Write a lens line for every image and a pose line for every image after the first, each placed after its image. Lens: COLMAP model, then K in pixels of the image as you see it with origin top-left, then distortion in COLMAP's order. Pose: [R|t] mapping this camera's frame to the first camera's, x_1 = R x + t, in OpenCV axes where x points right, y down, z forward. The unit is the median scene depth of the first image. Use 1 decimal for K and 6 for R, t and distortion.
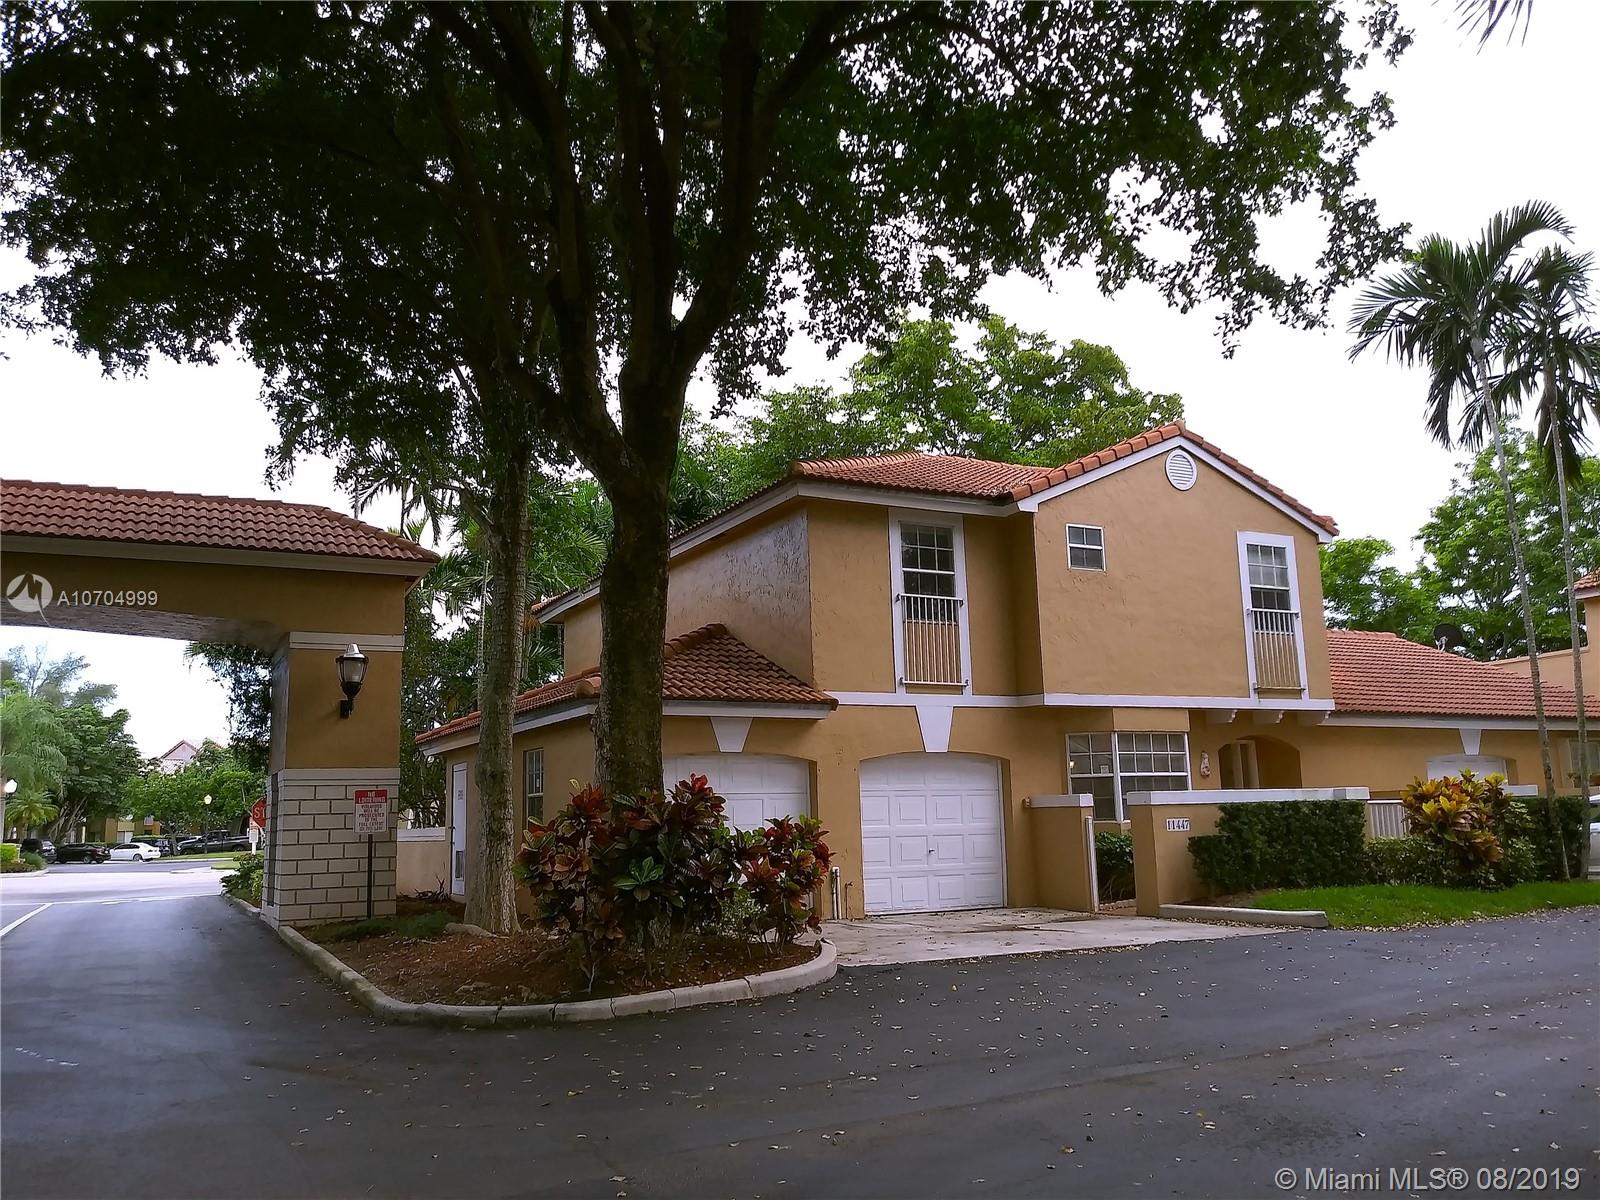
lens RADIAL K [[1321.1, 0, 794.9], [0, 1321.1, 602.3], [0, 0, 1]] dist [0.029366, -0.064609]
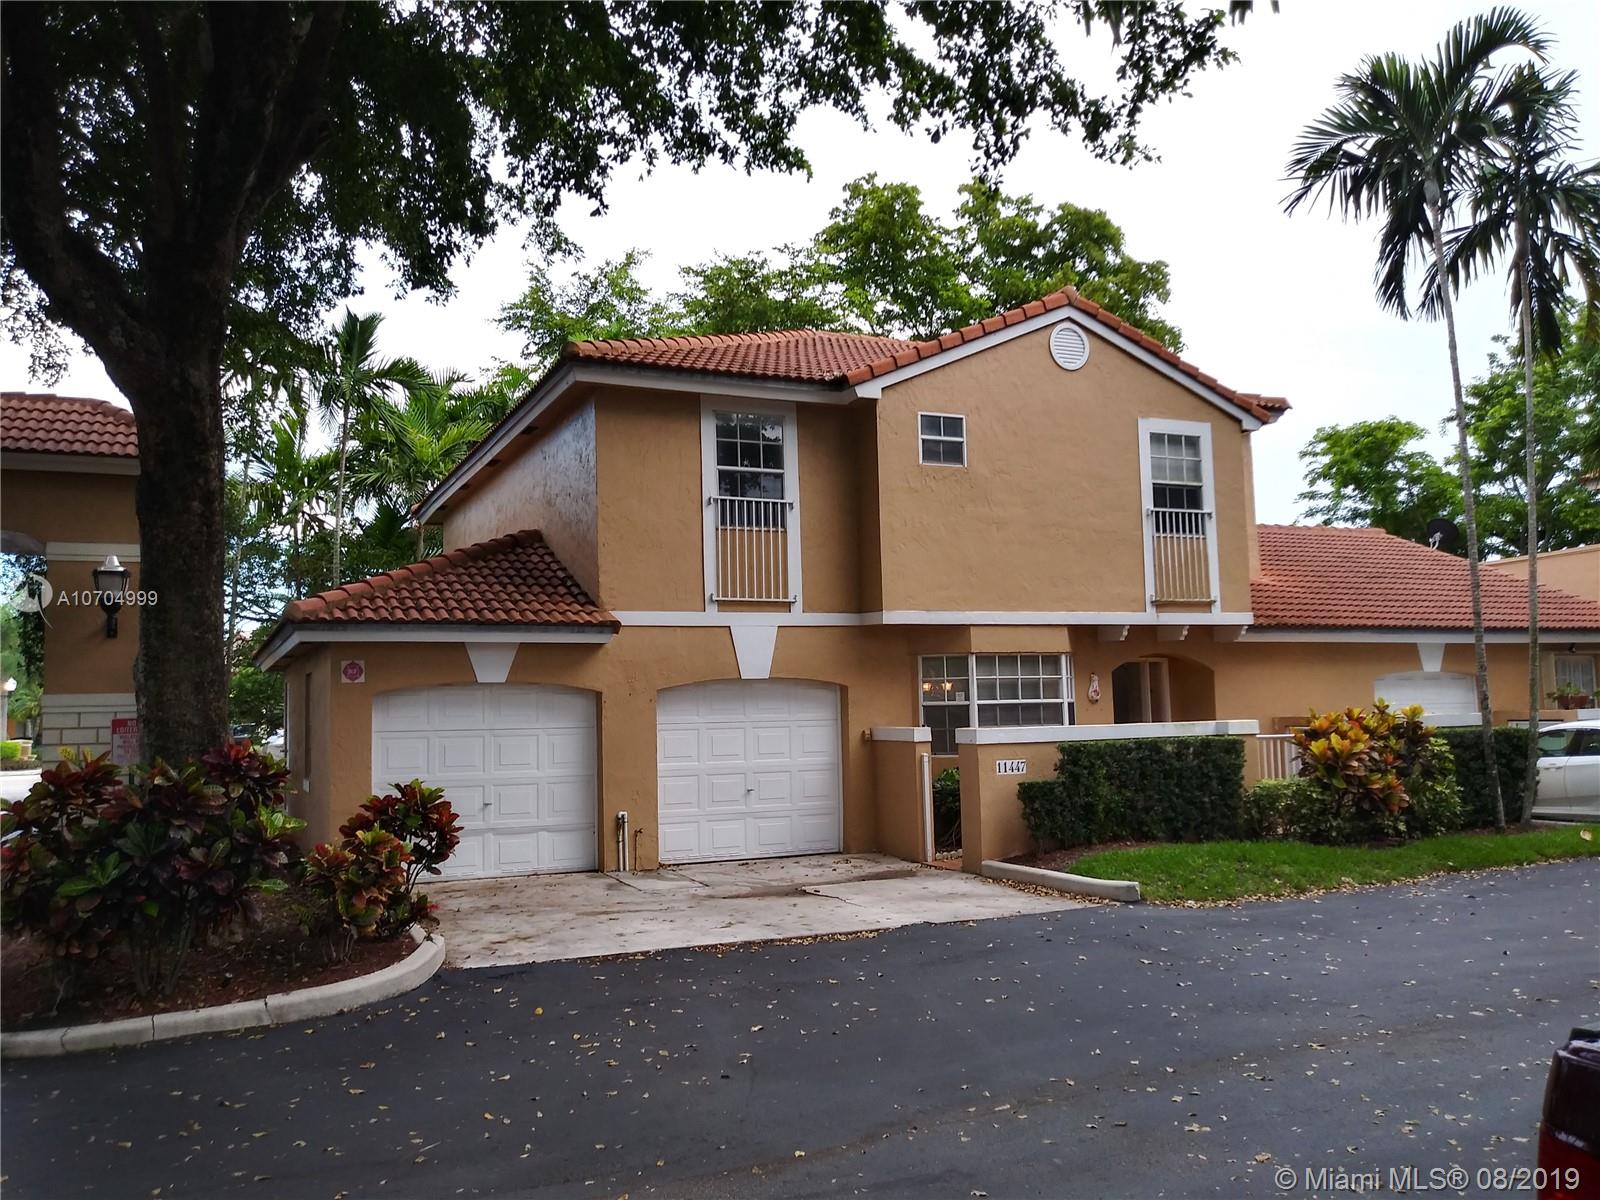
lens RADIAL K [[1321.1, 0, 794.9], [0, 1321.1, 602.3], [0, 0, 1]] dist [0.029366, -0.064609]
pose [[0.998090, -0.002268, -0.061737, 0.176152], [0.007519, 0.996356, 0.084955, -0.009844], [0.061319, -0.085256, 0.994470, 0.132297]]
